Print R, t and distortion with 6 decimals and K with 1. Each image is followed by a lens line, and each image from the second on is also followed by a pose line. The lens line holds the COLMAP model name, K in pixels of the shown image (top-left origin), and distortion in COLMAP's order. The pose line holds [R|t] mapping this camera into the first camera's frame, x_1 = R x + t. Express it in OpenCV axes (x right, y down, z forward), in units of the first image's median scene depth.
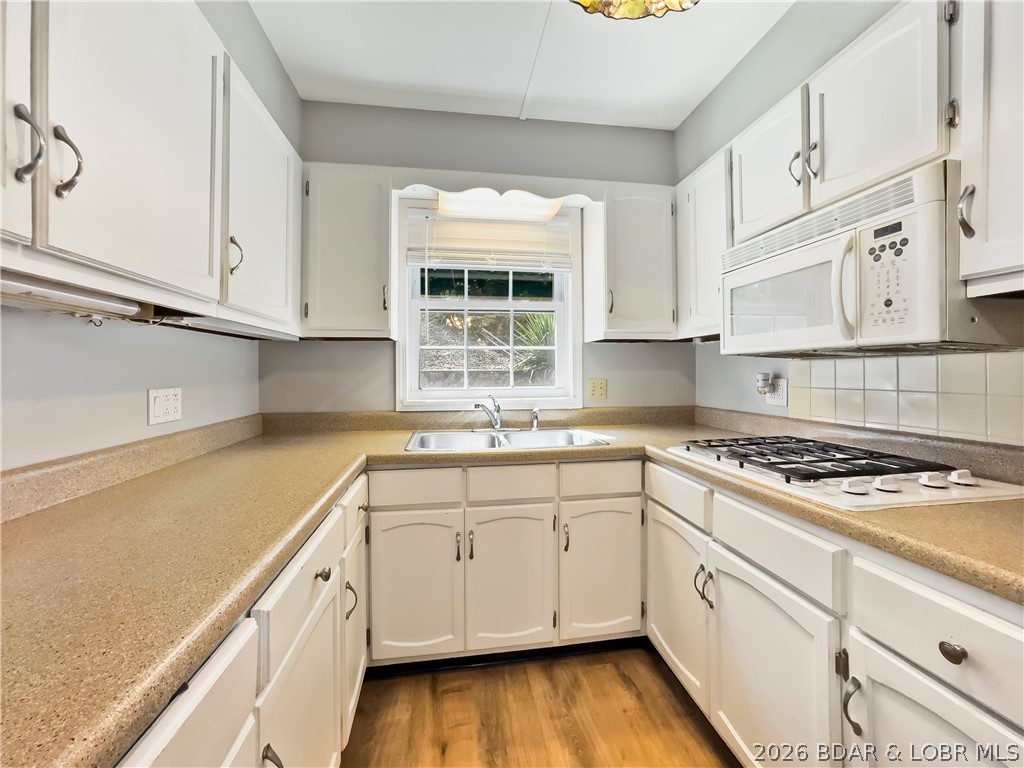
lens RADIAL K [[417.6, 0, 510.8], [0, 417.6, 367.2], [0, 0, 1]] dist [-0.046032, 0.019220]
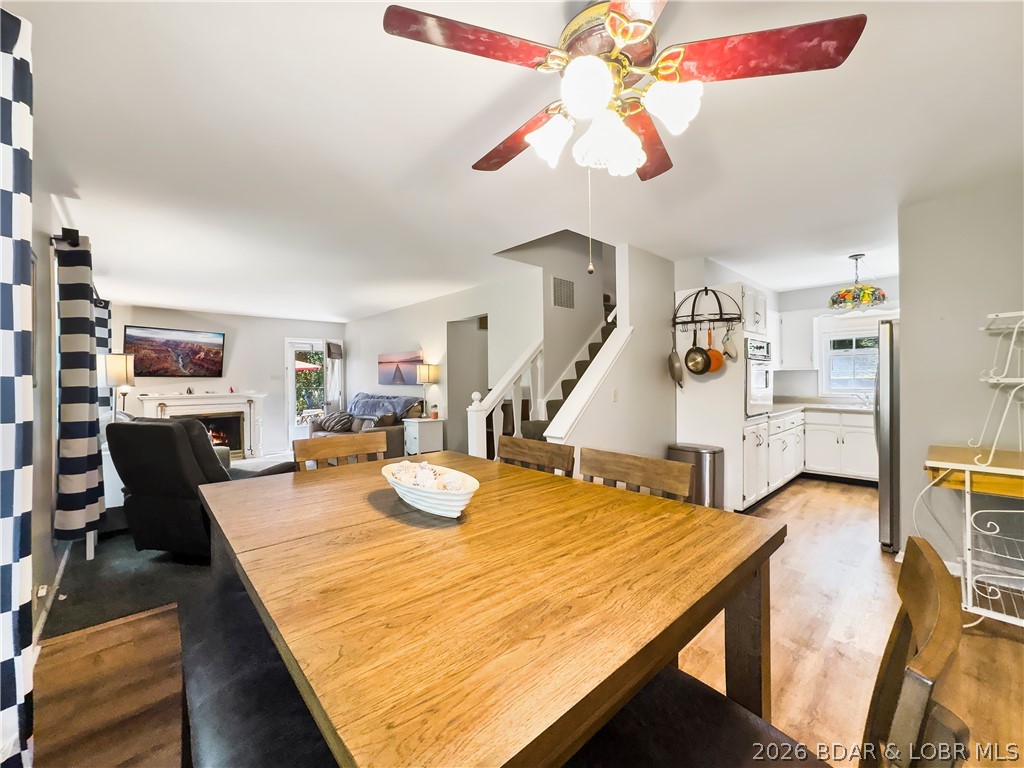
lens RADIAL K [[412.5, 0, 510.9], [0, 412.5, 378.3], [0, 0, 1]] dist [0.000395, 0.000035]
pose [[0.552550, -0.004752, -0.833466, 0.989674], [0.013887, 0.999897, 0.003506, -0.059729], [0.833364, -0.013511, 0.552559, -2.471230]]
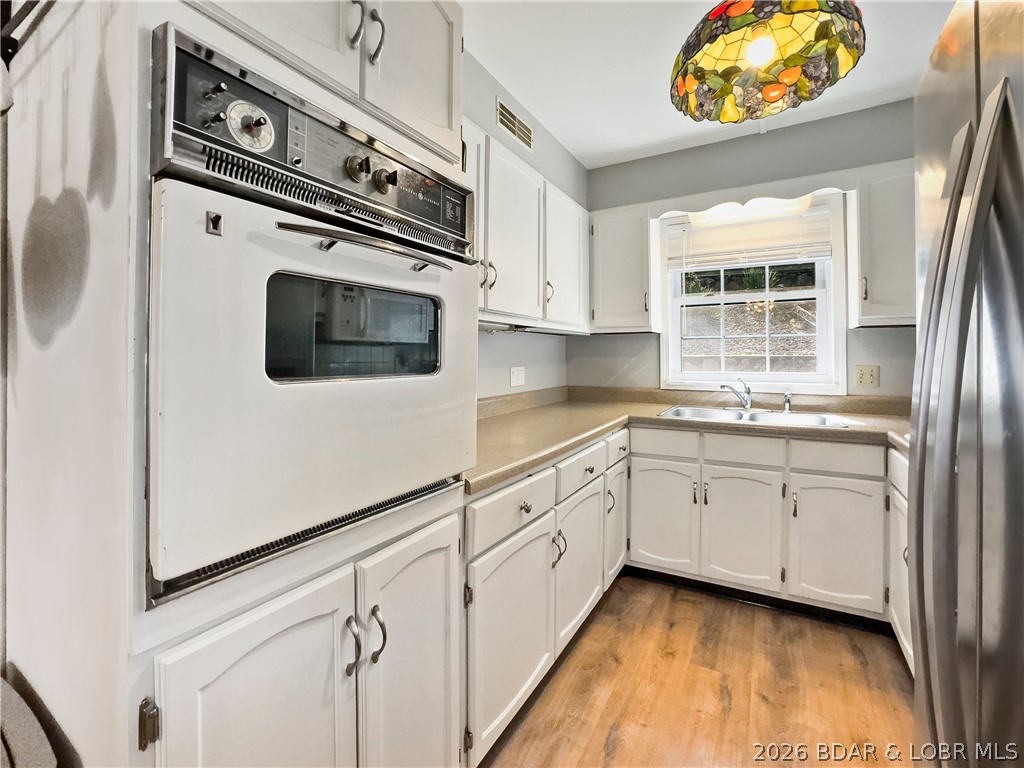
lens RADIAL K [[451.9, 0, 514.7], [0, 451.9, 351.7], [0, 0, 1]] dist [0.000192, 0.000060]
pose [[0.776492, -0.003128, -0.630120, 0.296326], [0.003491, 0.999994, -0.000663, -0.009099], [0.630118, -0.001685, 0.776498, -0.412911]]
